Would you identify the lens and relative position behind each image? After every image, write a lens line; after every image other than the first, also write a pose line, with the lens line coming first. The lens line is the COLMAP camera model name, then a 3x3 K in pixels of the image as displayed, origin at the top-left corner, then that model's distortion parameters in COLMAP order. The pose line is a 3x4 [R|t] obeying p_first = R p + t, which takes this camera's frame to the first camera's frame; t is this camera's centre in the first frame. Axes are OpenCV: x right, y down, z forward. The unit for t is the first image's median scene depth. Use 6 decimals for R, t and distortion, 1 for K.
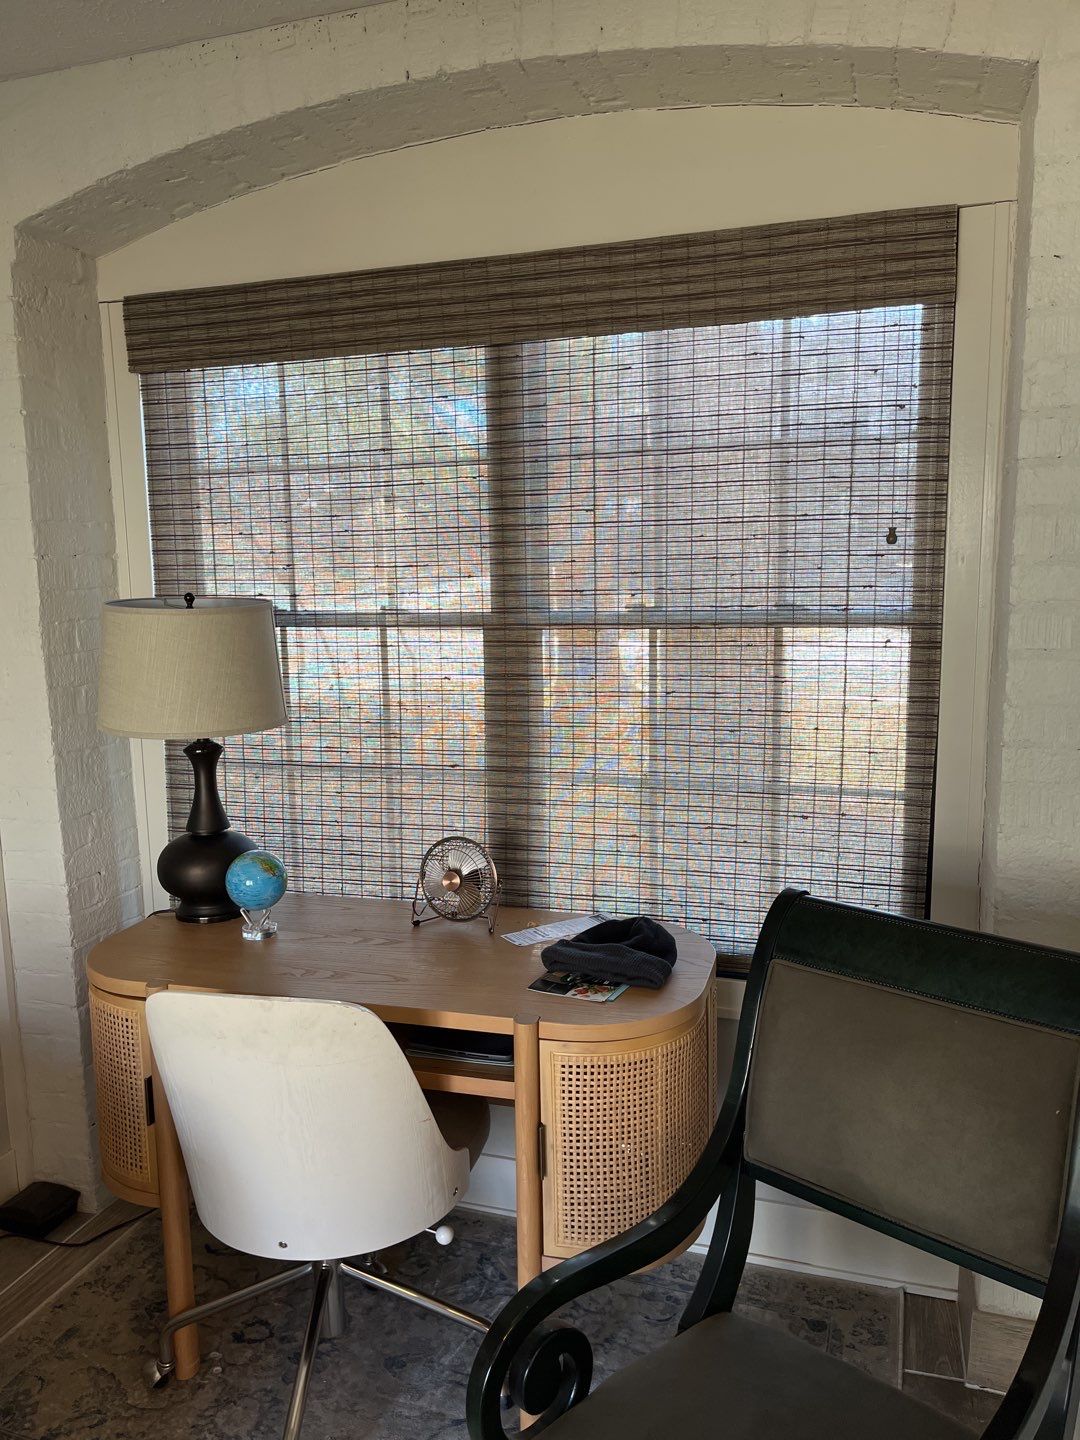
lens RADIAL K [[1103.5, 0, 543.7], [0, 1103.5, 727.4], [0, 0, 1]] dist [0.082563, -0.110252]
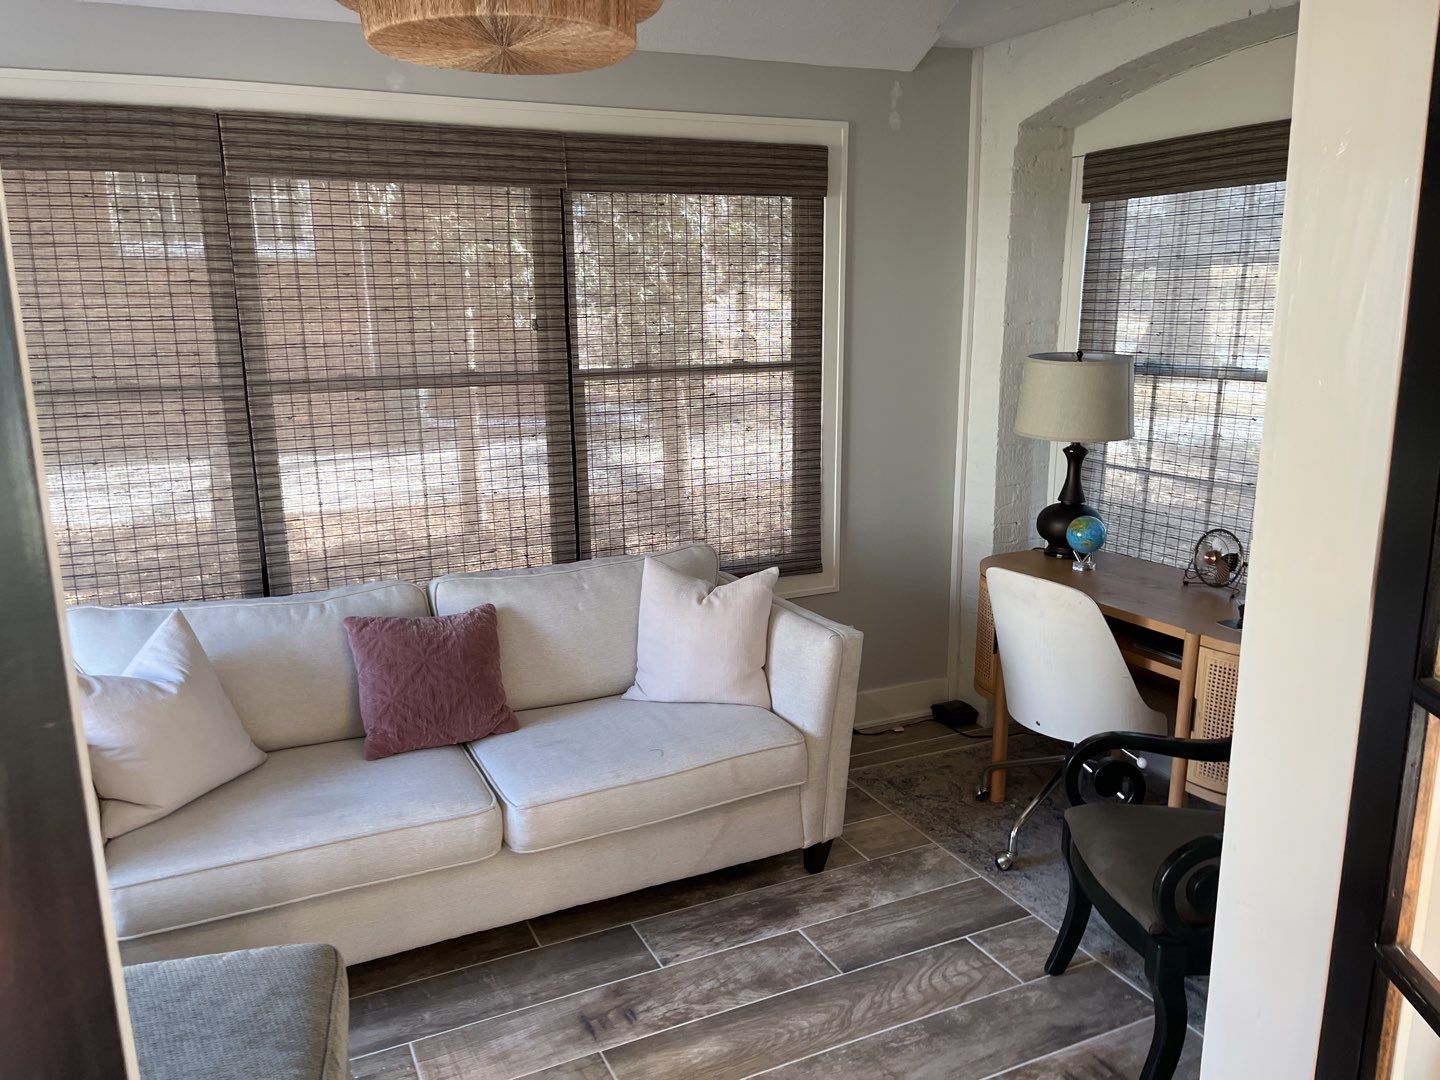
lens RADIAL K [[1103.5, 0, 725.6], [0, 1103.5, 552.6], [0, 0, 1]] dist [0.082563, -0.110252]
pose [[0.701724, 0.175209, -0.690569, 0.452181], [-0.118020, 0.984484, 0.129854, 0.015622], [0.702606, -0.009621, 0.711514, -0.465883]]
